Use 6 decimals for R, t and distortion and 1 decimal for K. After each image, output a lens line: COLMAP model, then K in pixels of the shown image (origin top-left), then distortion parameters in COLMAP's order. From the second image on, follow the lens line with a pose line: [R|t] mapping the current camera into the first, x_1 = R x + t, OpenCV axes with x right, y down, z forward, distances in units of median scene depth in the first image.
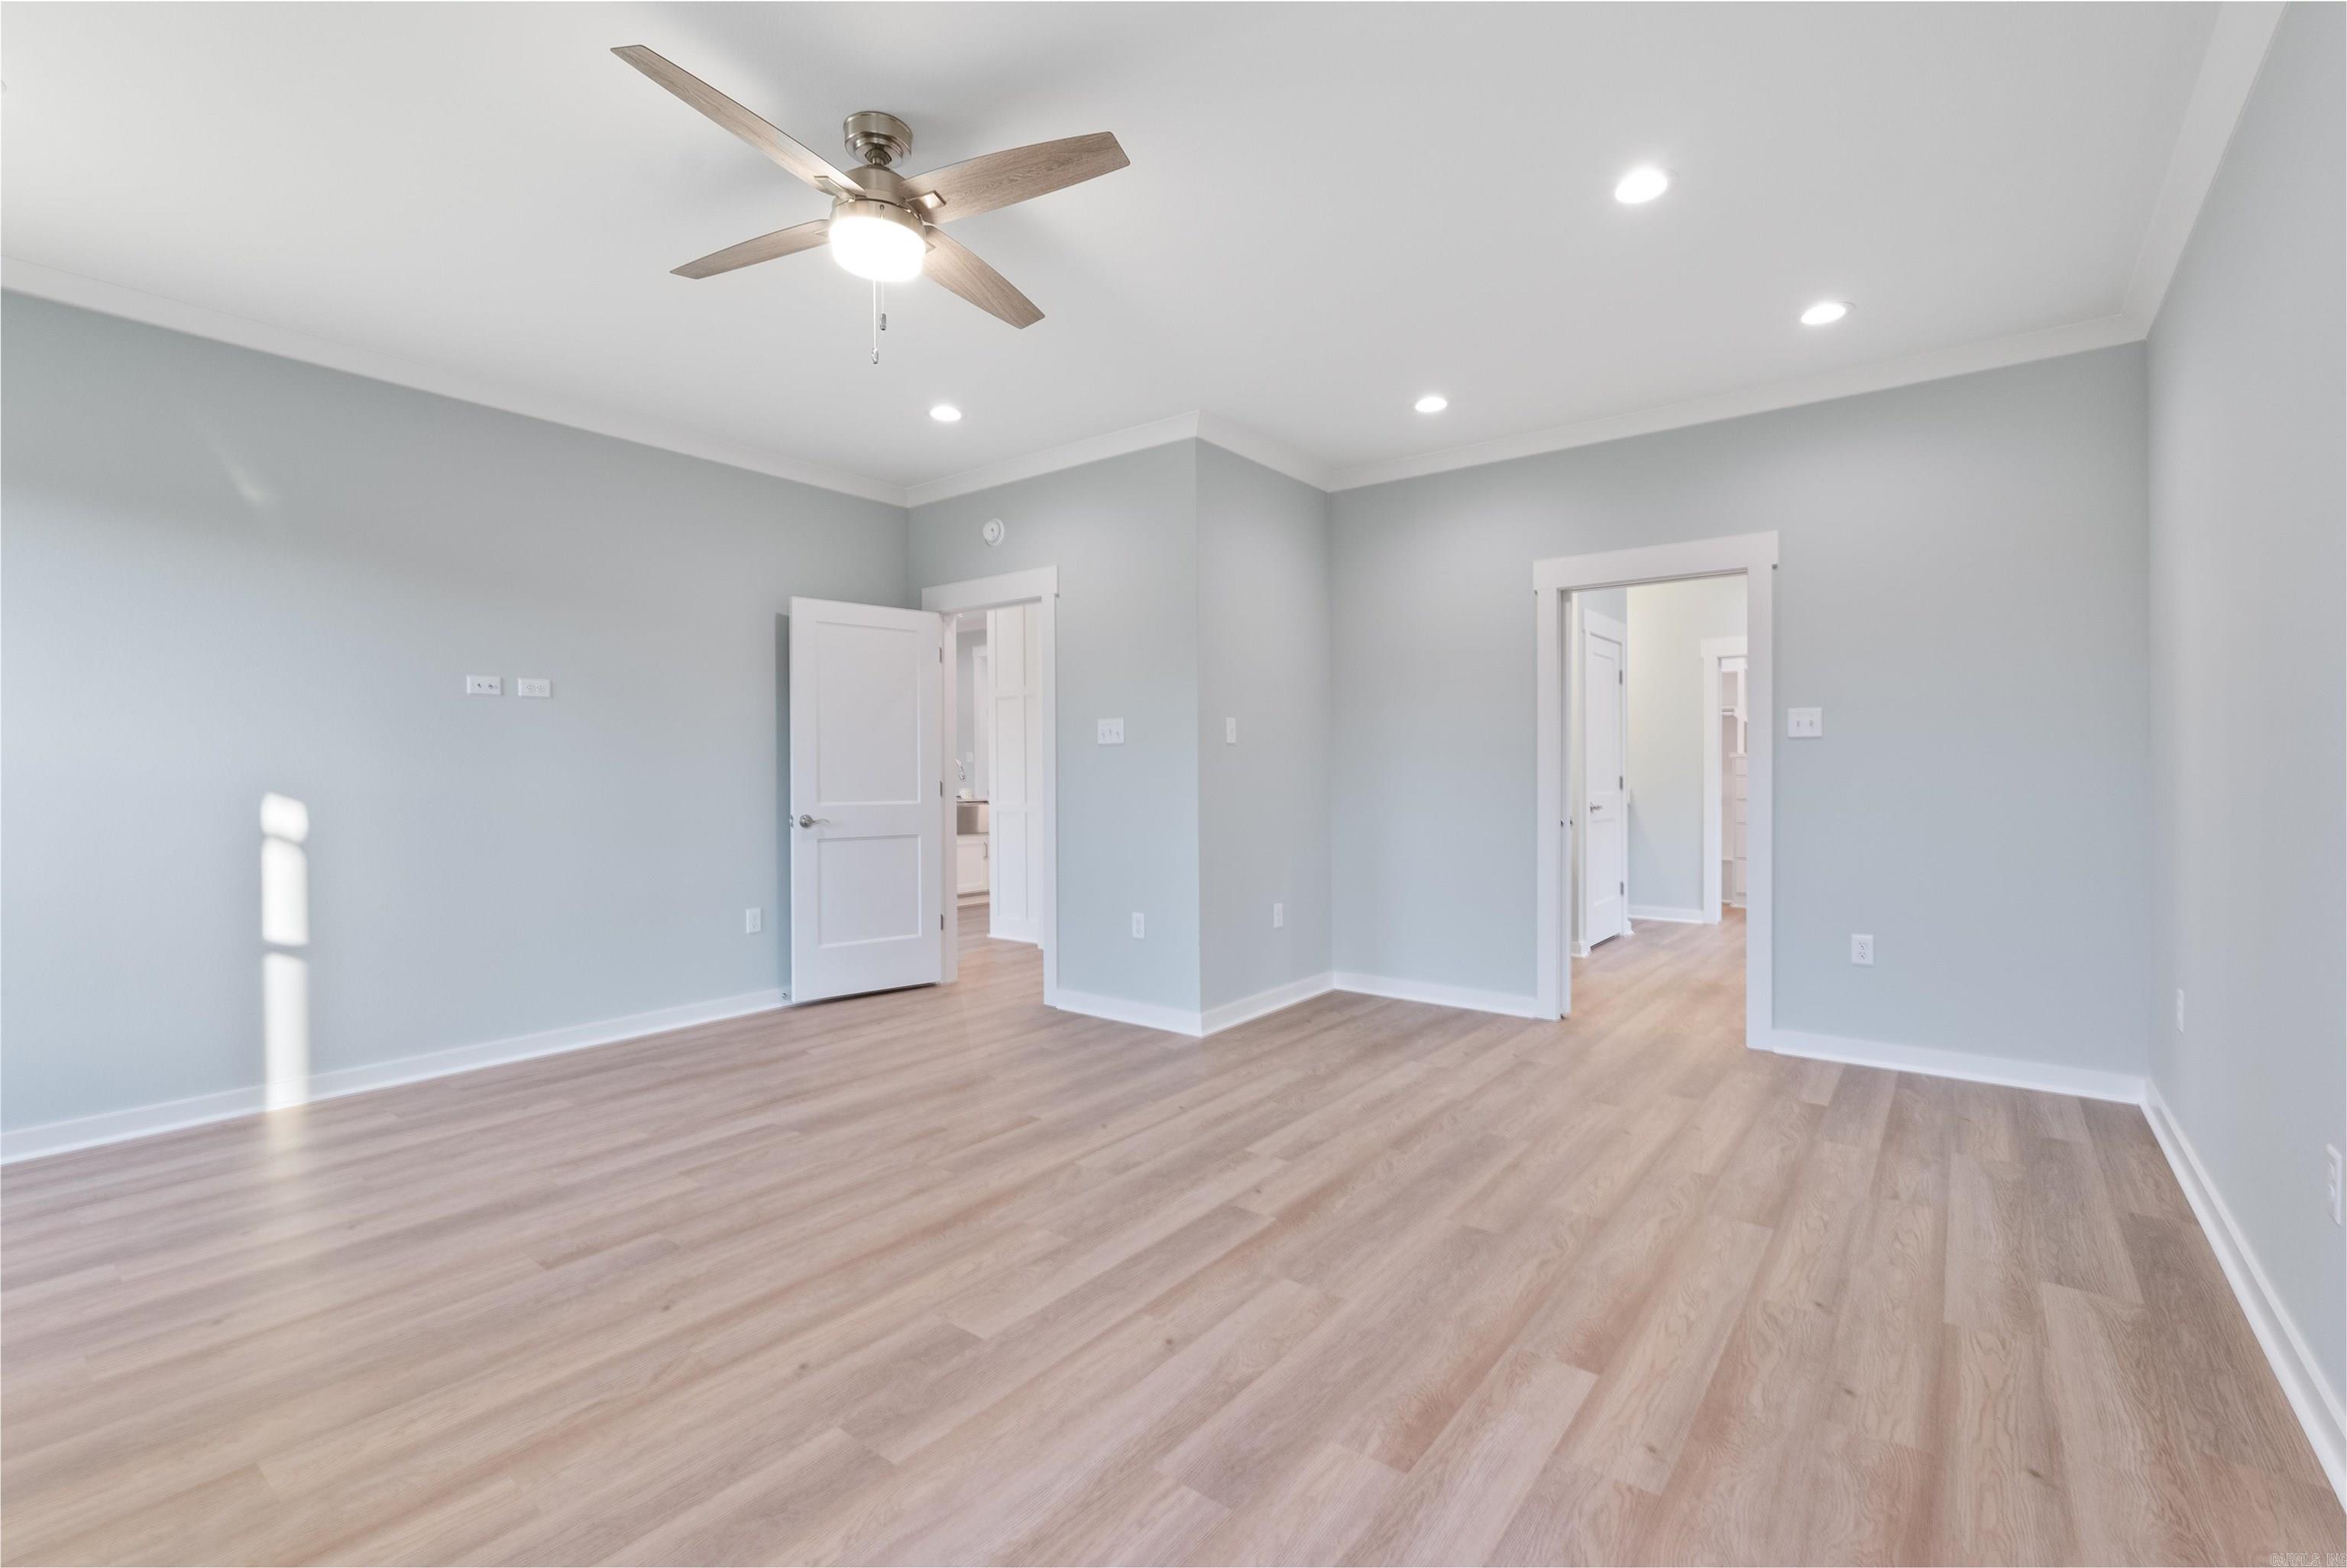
lens RADIAL K [[1033.1, 0, 1164.5], [0, 1033.1, 785.0], [0, 0, 1]] dist [-0.002392, 0.000050]
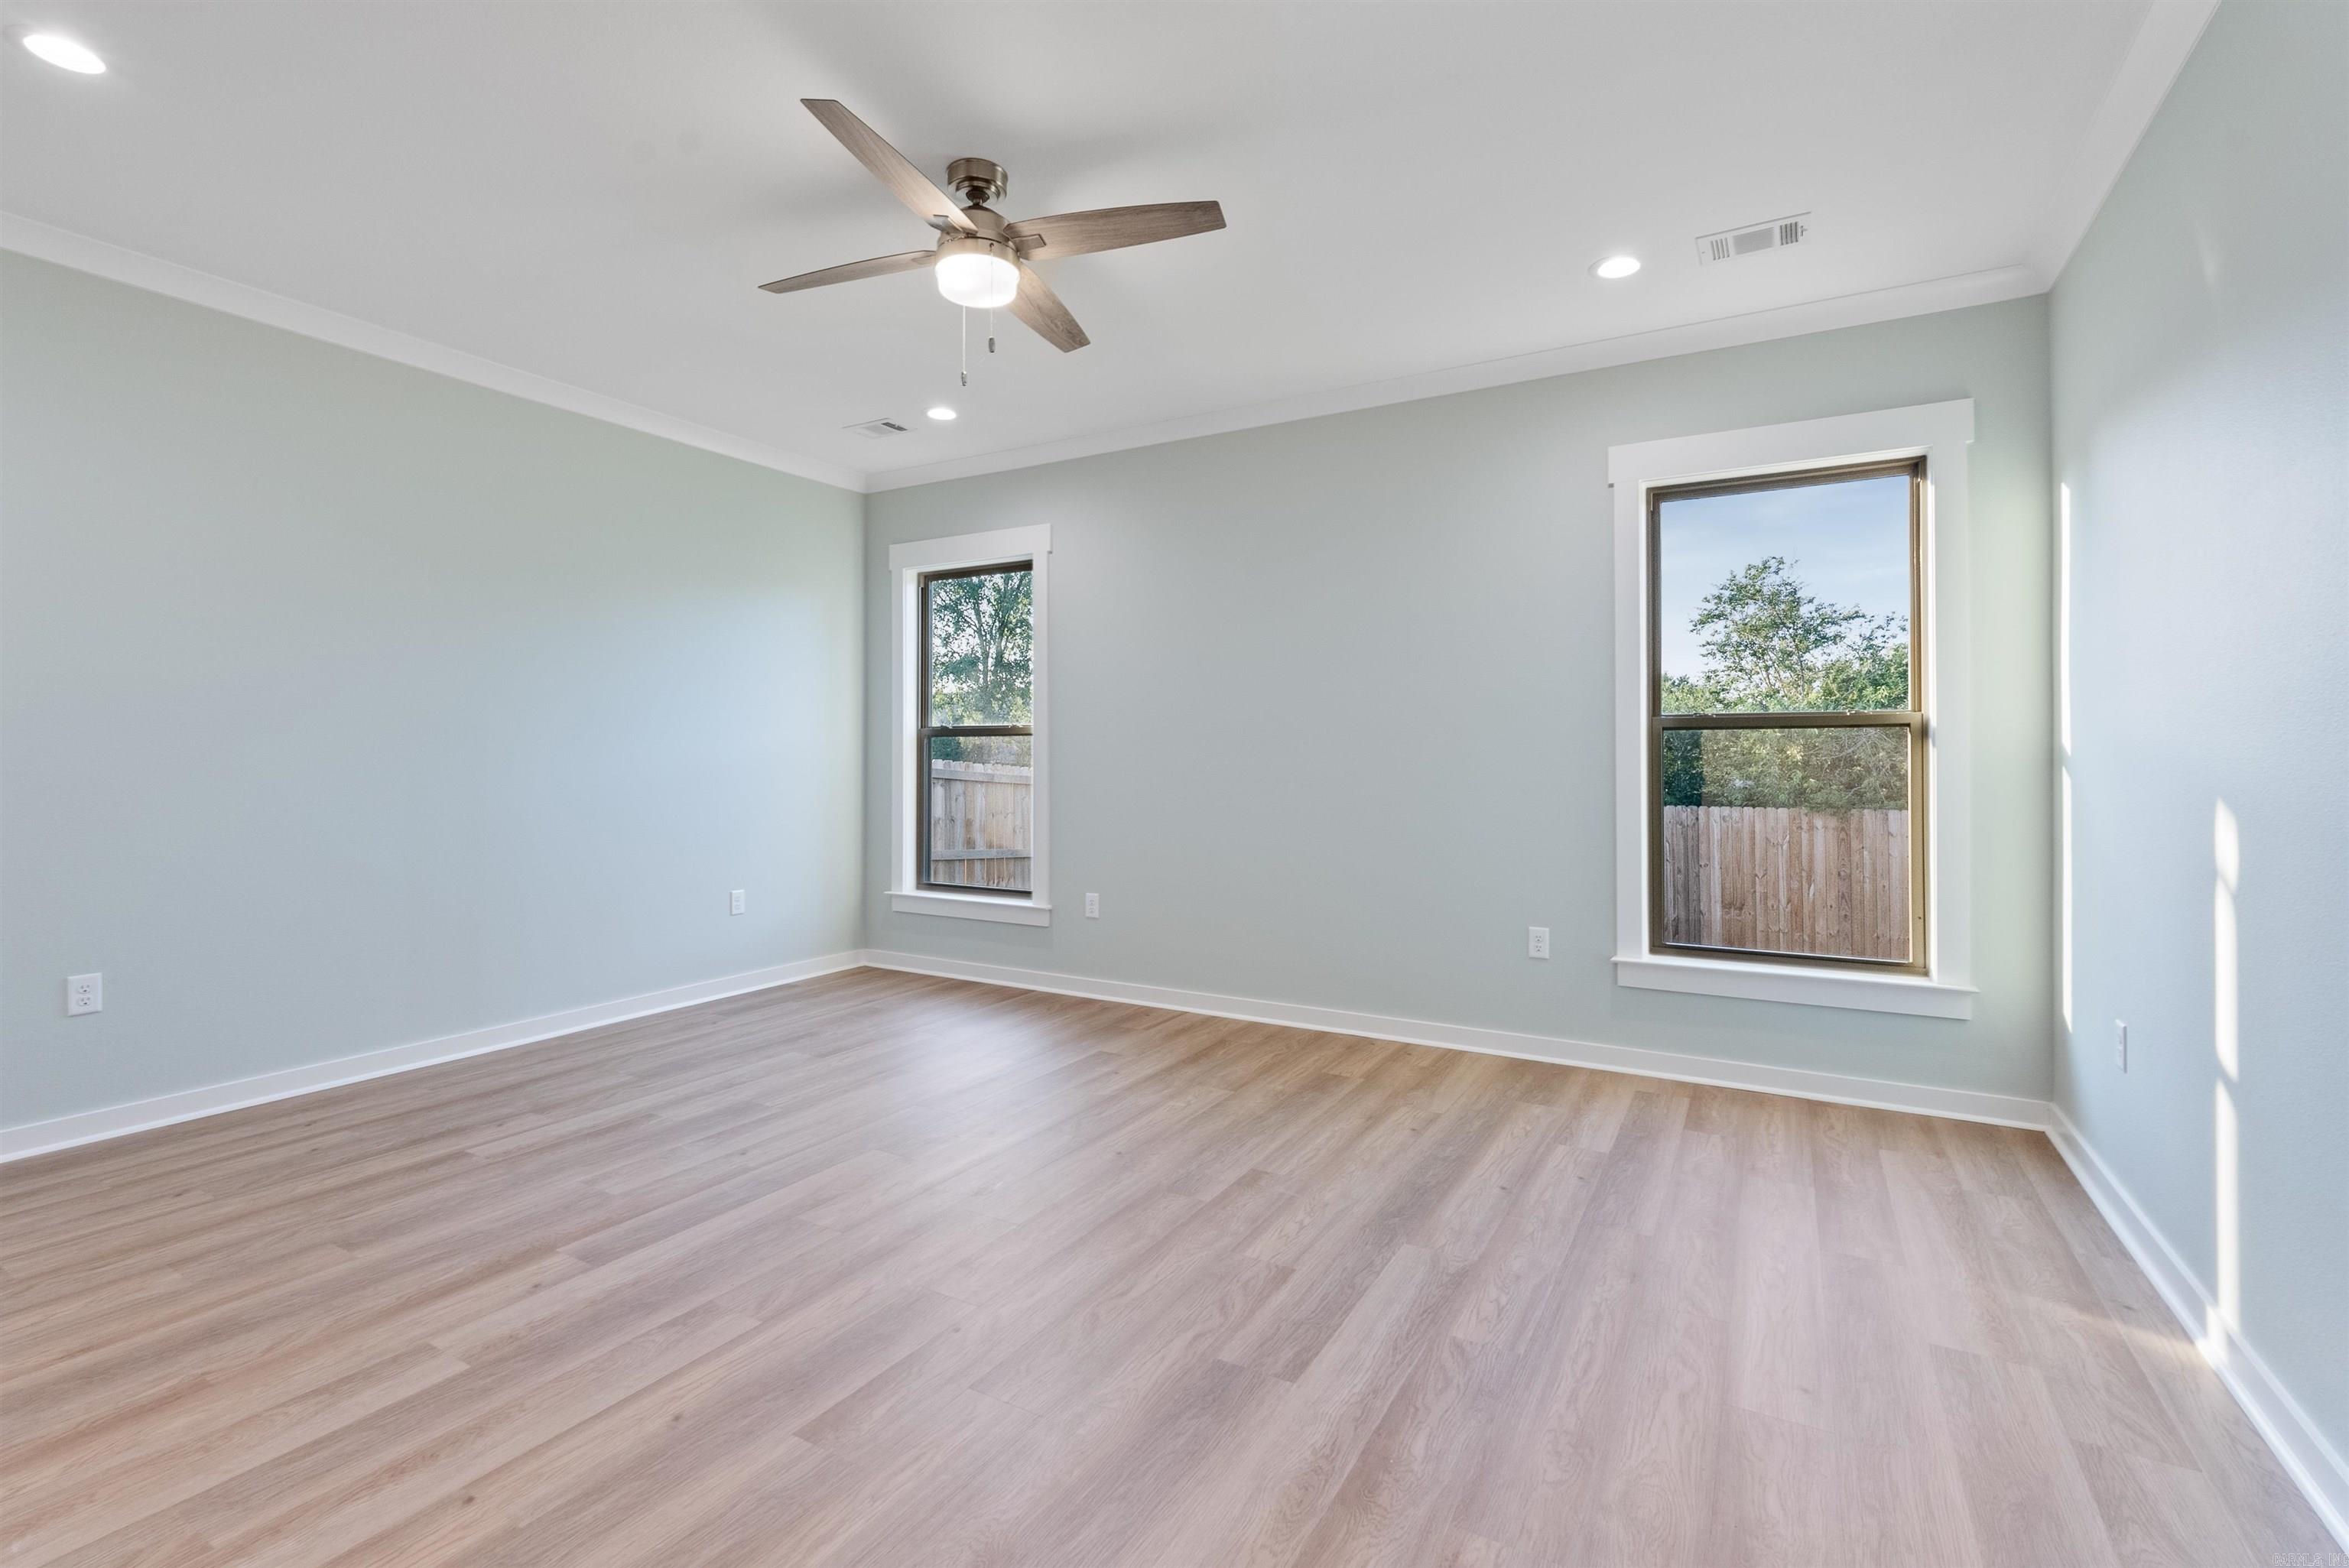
lens RADIAL K [[1067.8, 0, 1177.6], [0, 1067.8, 752.4], [0, 0, 1]] dist [0.000672, 0.000266]
pose [[-0.989486, 0.004677, -0.144555, -0.301880], [0.003434, 0.999955, 0.008847, -0.026904], [0.144590, 0.008258, -0.989457, 2.015454]]
